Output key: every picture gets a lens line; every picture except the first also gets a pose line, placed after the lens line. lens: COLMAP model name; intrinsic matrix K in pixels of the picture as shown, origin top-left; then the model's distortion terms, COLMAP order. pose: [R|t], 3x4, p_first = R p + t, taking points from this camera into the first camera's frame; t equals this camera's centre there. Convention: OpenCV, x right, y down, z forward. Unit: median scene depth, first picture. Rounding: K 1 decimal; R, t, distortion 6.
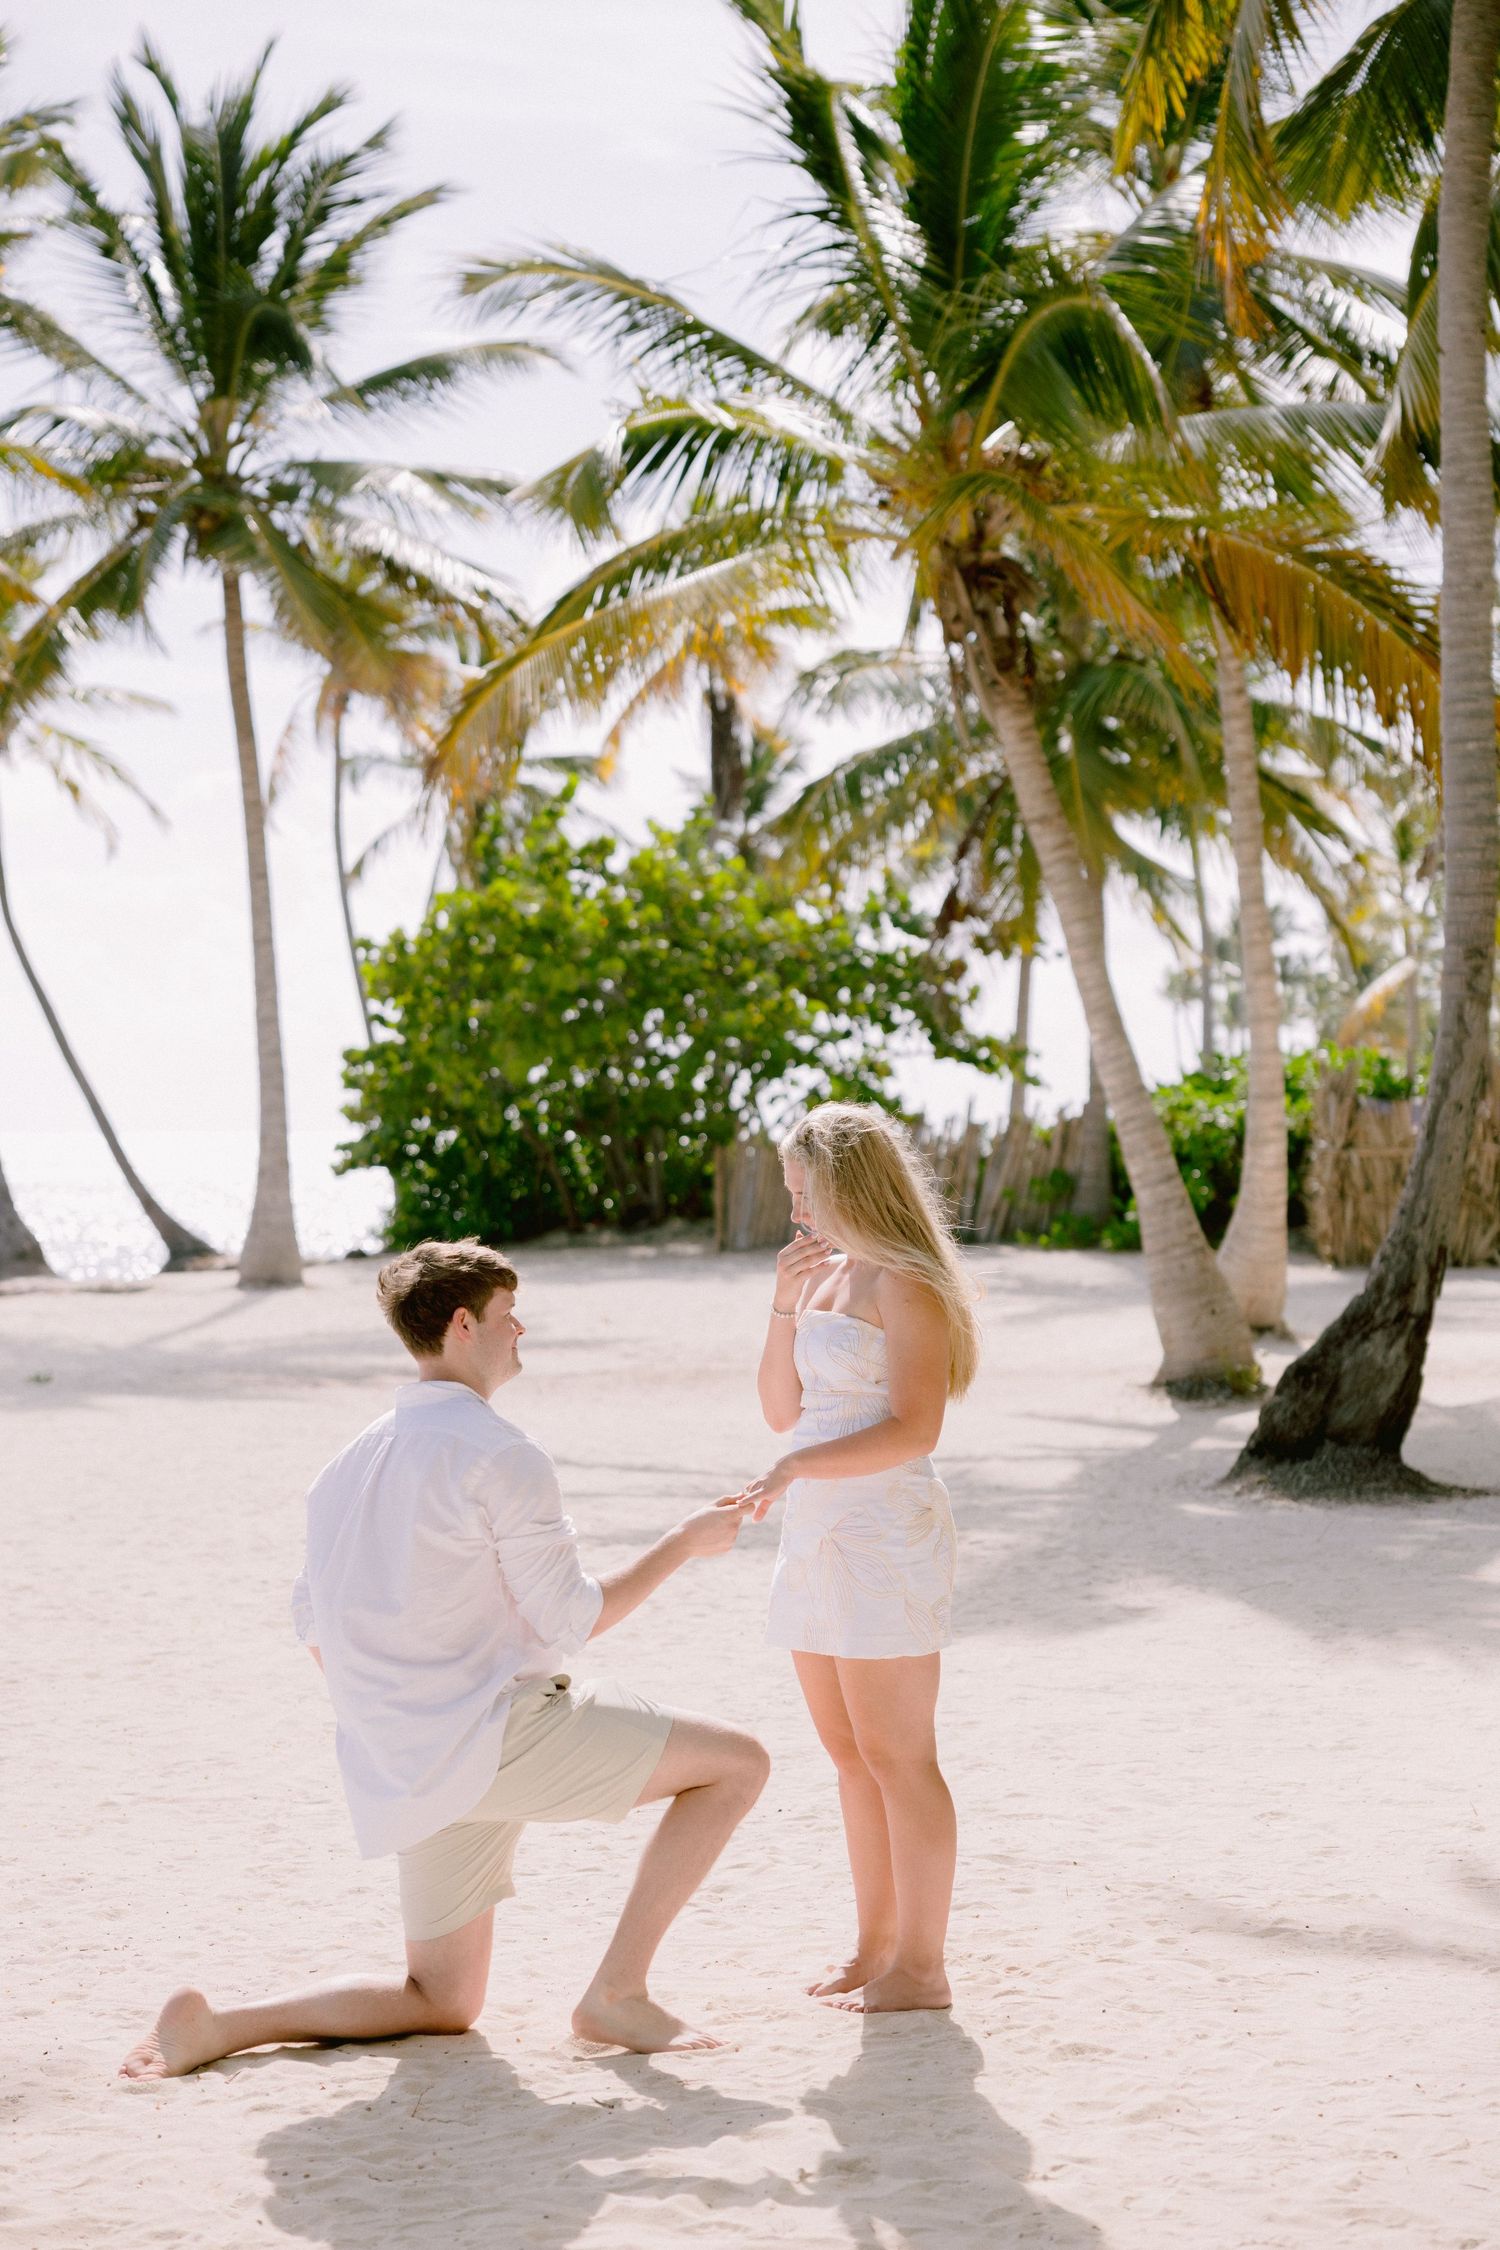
lens RADIAL K [[4645.6, 0, 781.3], [0, 4645.6, 1138.5], [0, 0, 1]] dist [0.040927, 0.000000]
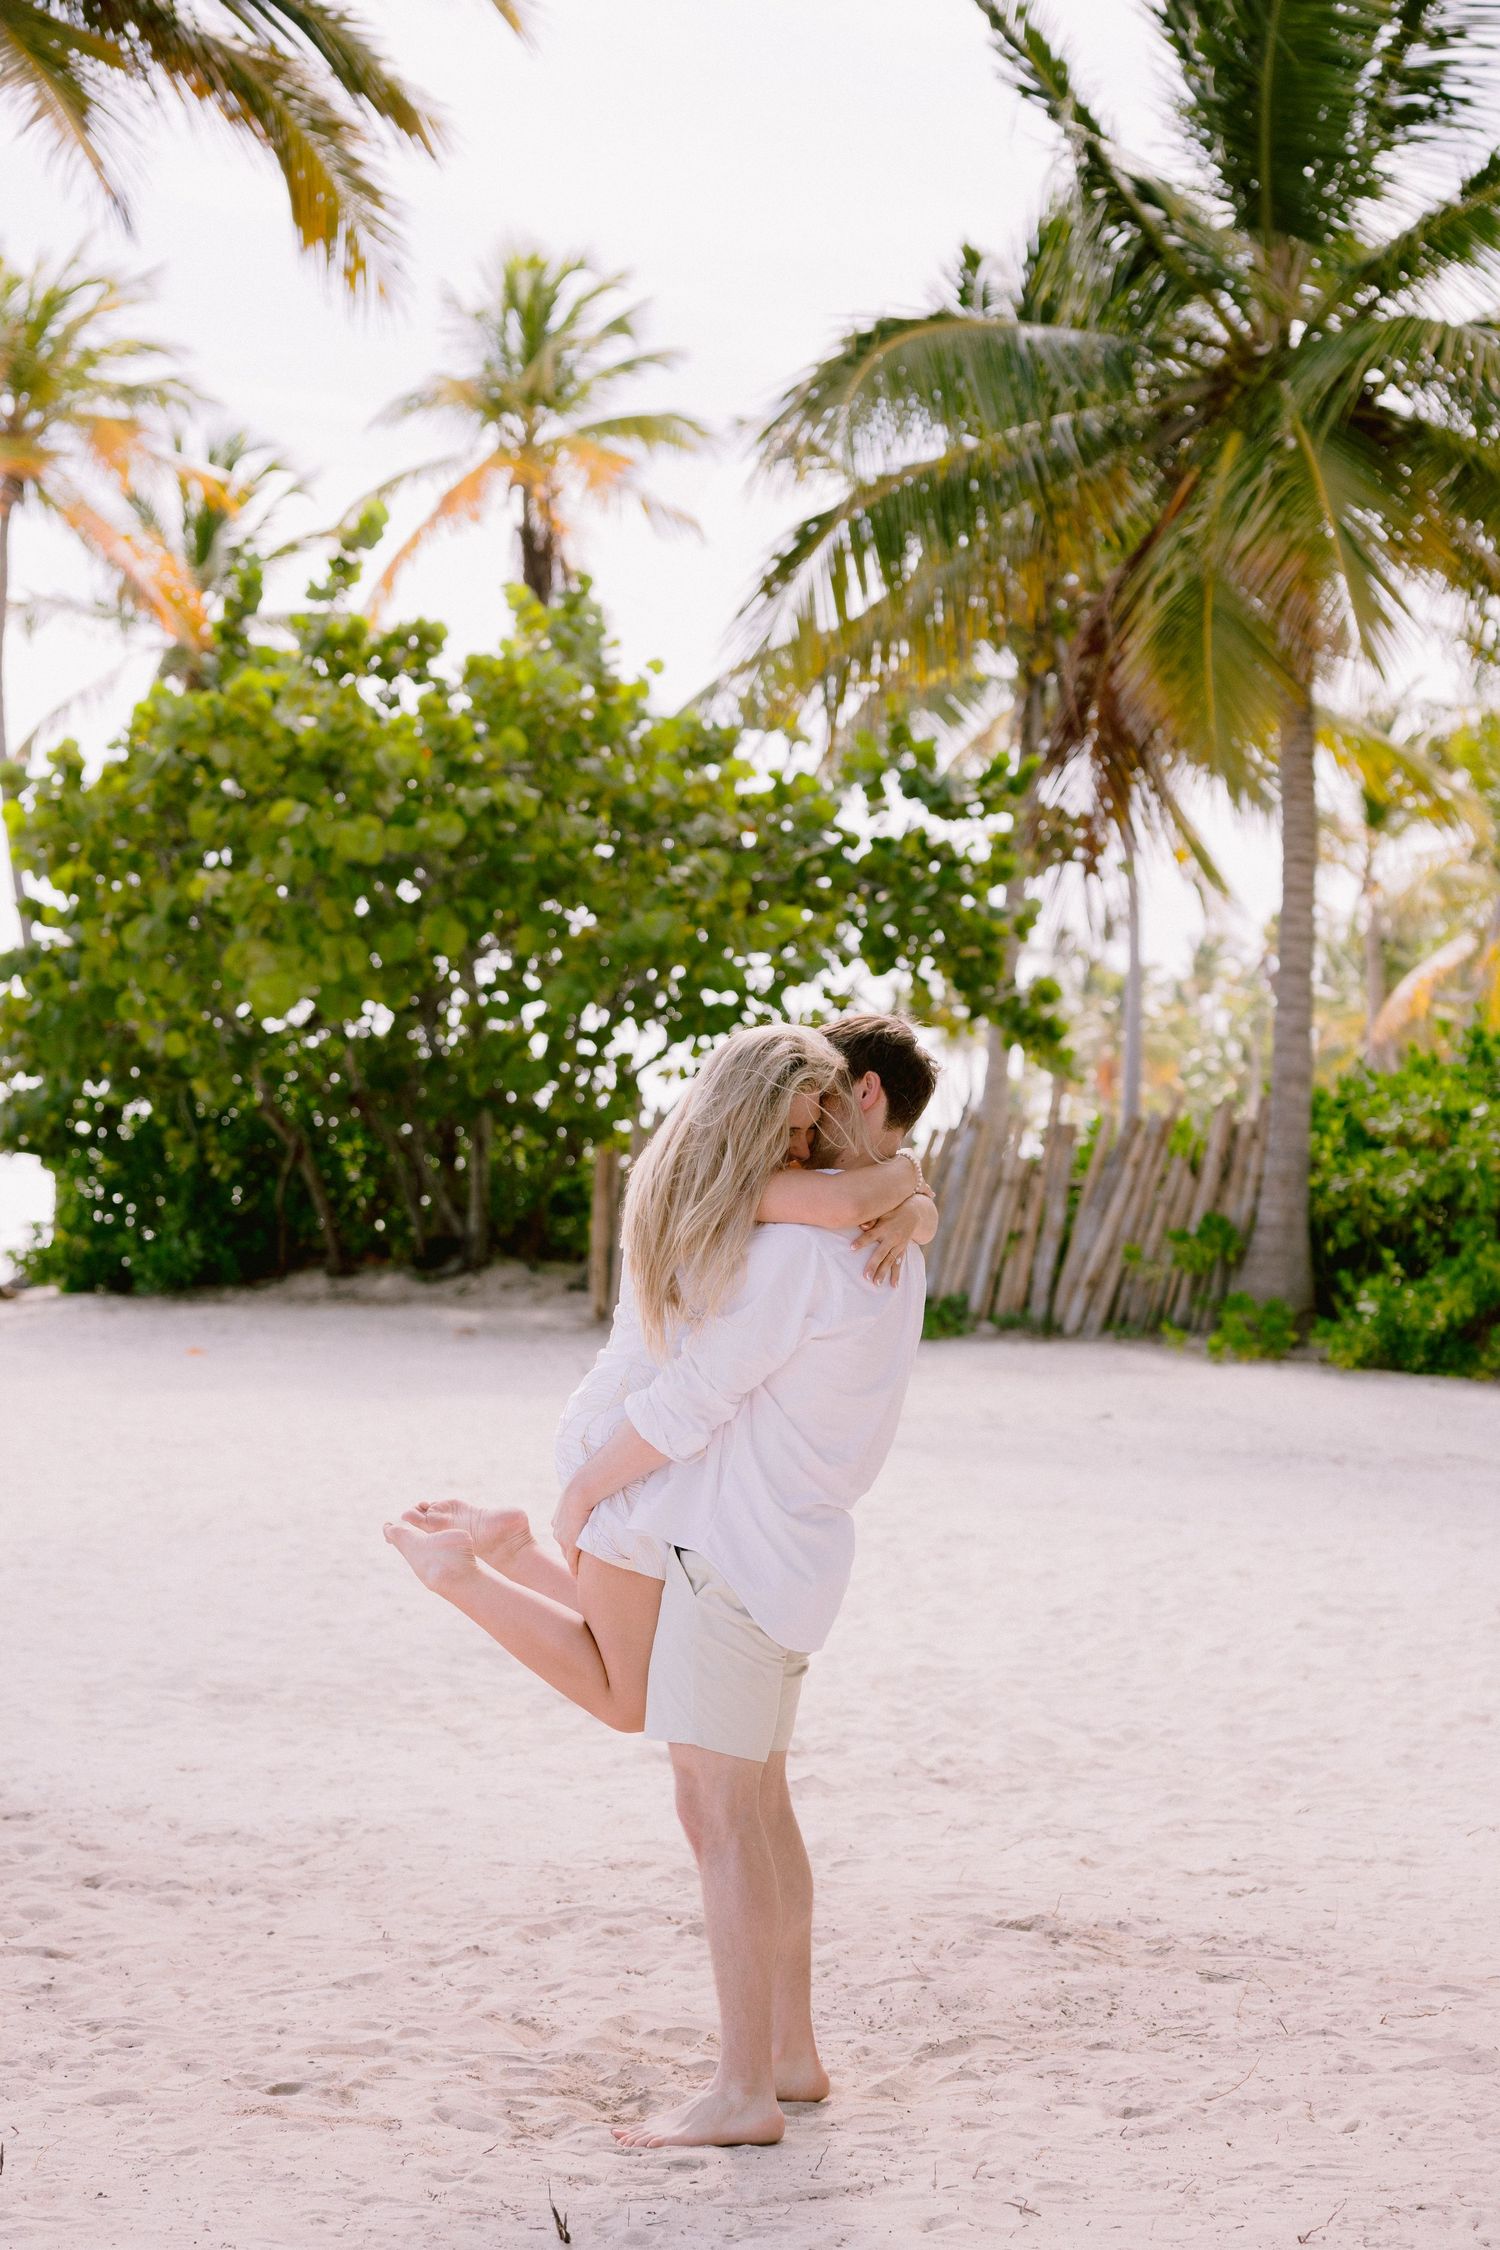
lens RADIAL K [[2953.7, 0, 614.2], [0, 2953.7, 1154.5], [0, 0, 1]] dist [0.126313, 0.000000]
pose [[0.995098, 0.044509, 0.088308, -0.047134], [-0.044950, 0.998985, 0.003006, 0.001525], [-0.088085, -0.006960, 0.996089, 0.652979]]
